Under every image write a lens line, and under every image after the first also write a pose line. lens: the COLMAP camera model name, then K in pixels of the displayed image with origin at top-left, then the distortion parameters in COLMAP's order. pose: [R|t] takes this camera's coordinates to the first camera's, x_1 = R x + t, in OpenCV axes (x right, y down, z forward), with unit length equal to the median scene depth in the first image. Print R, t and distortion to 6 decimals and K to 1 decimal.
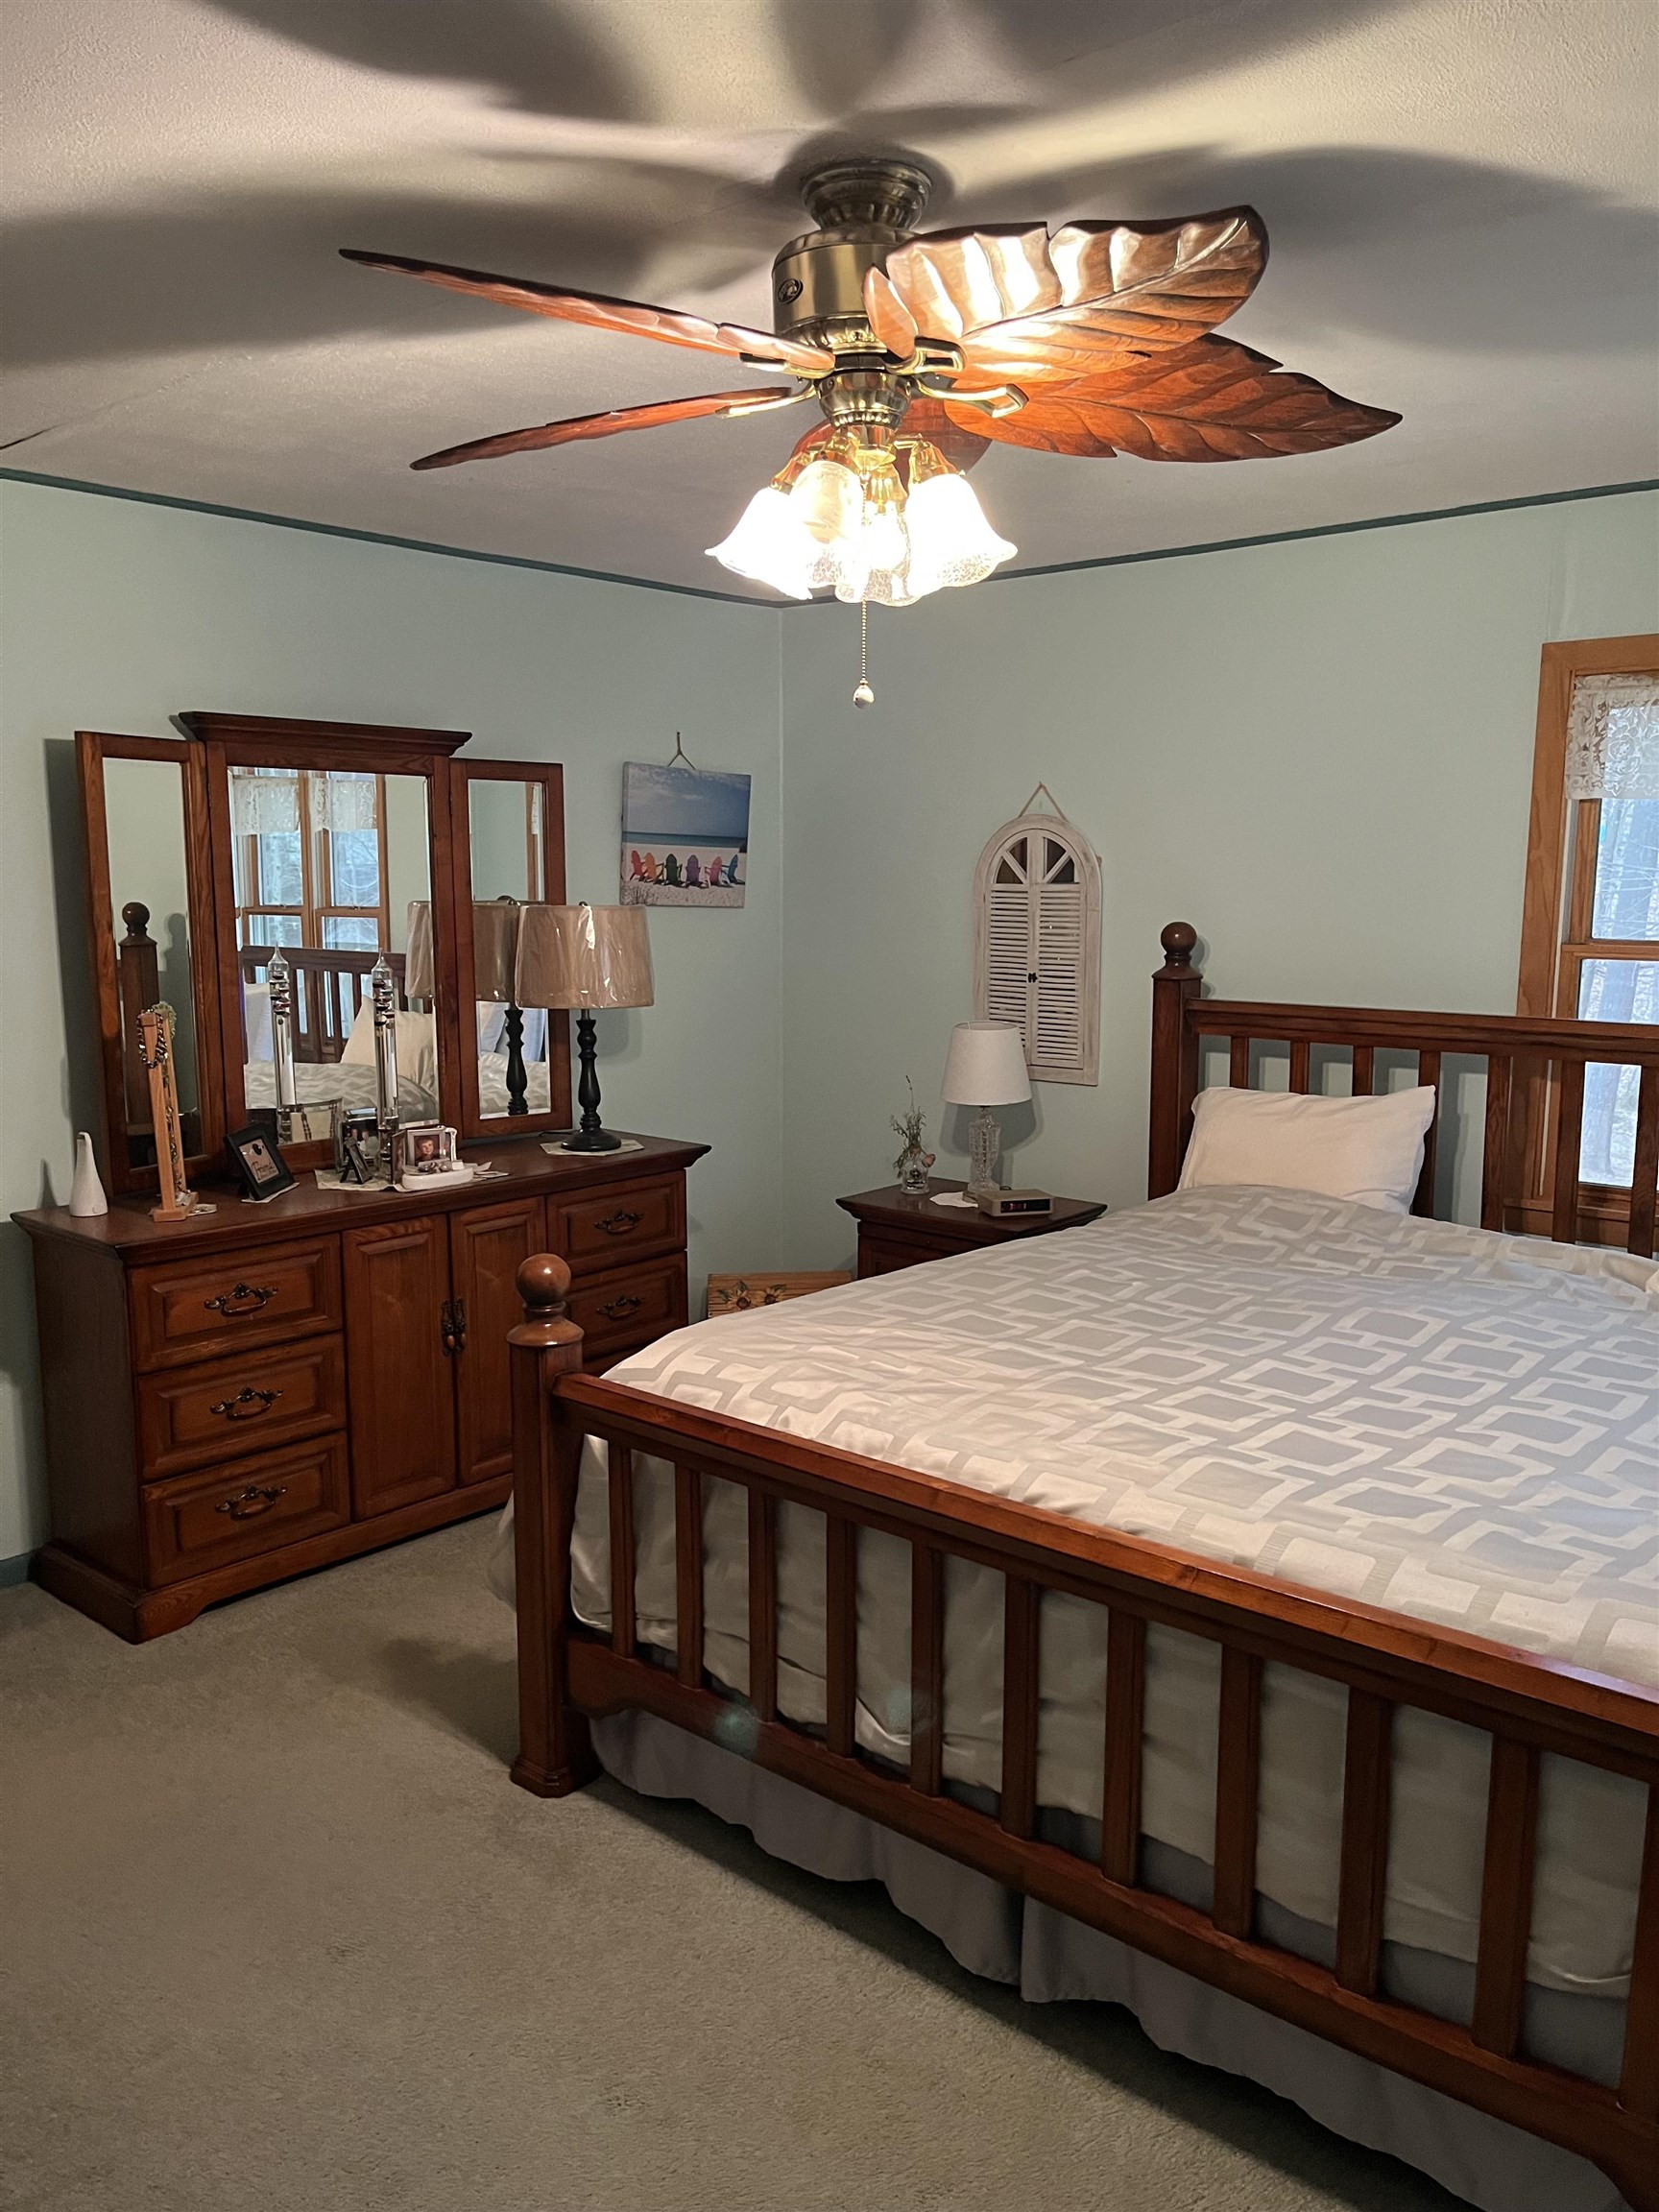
lens RADIAL K [[1687.7, 0, 831.2], [0, 1687.7, 1112.2], [0, 0, 1]] dist [0.033824, -0.006073]
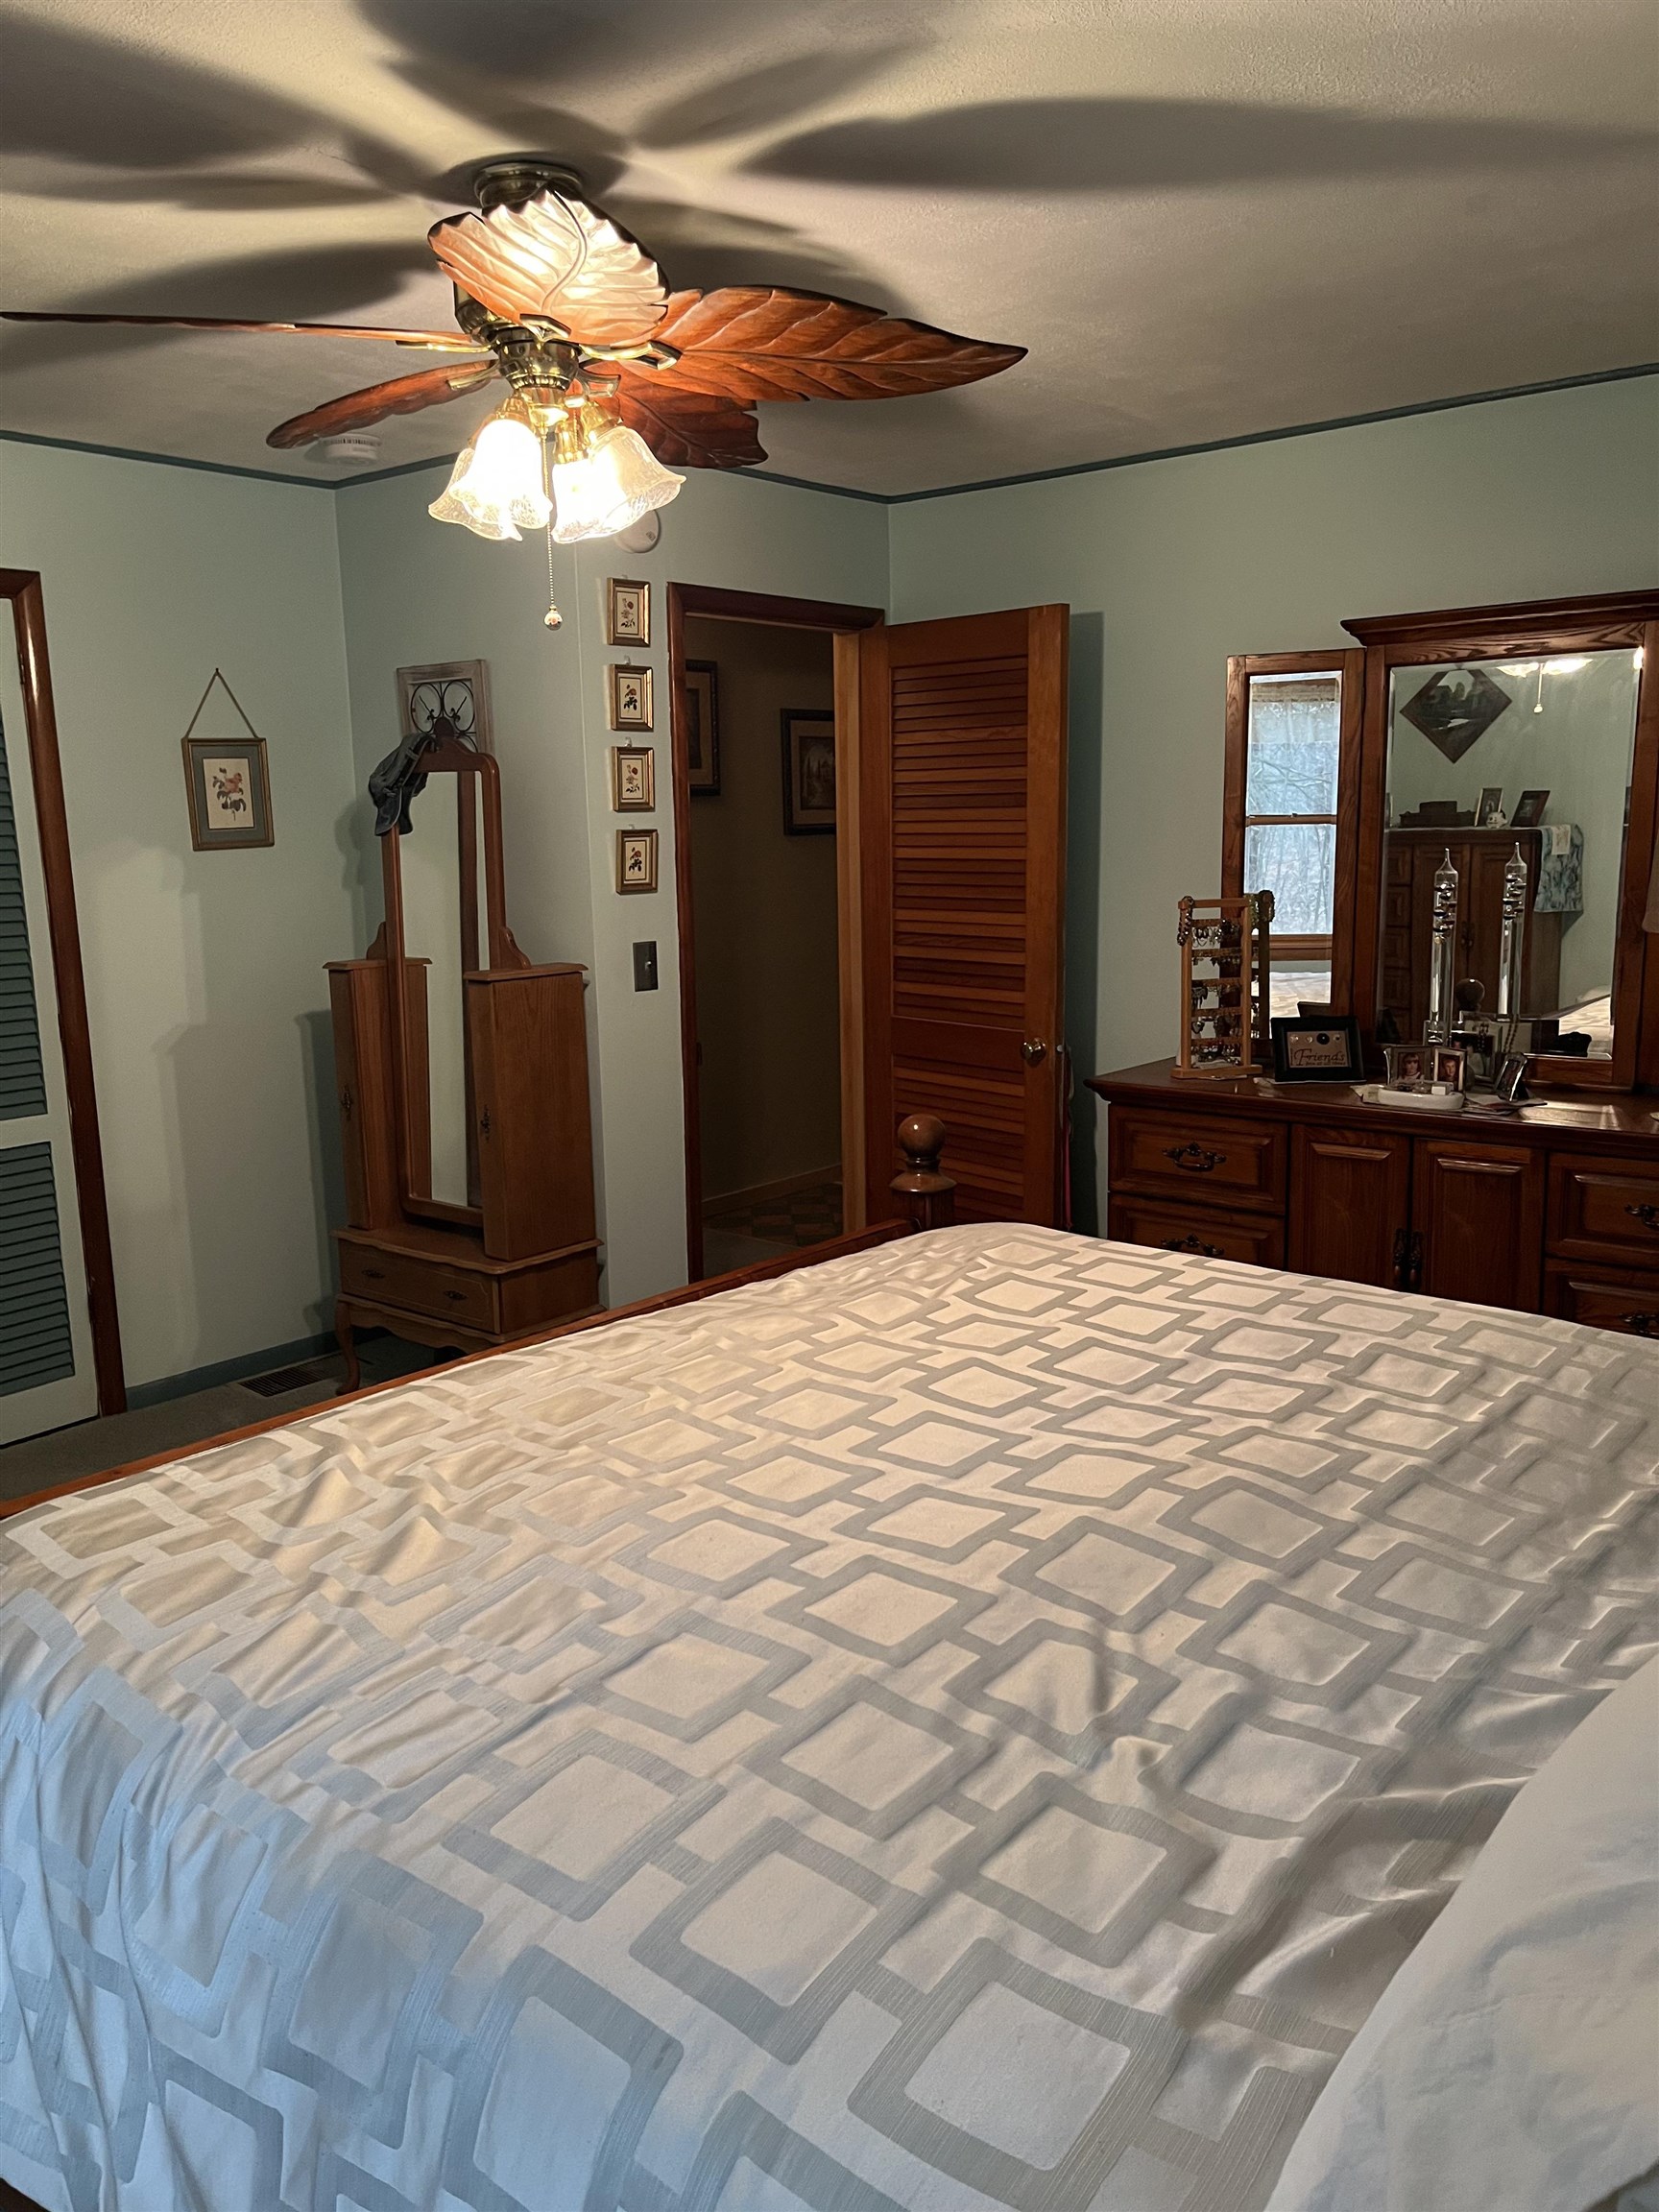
lens RADIAL K [[1687.7, 0, 830.2], [0, 1687.7, 1106.4], [0, 0, 1]] dist [0.033824, -0.006073]
pose [[0.046718, 0.174396, -0.983567, 0.706566], [-0.125757, 0.977835, 0.167406, -0.076439], [0.990960, 0.115870, 0.067614, 0.649262]]
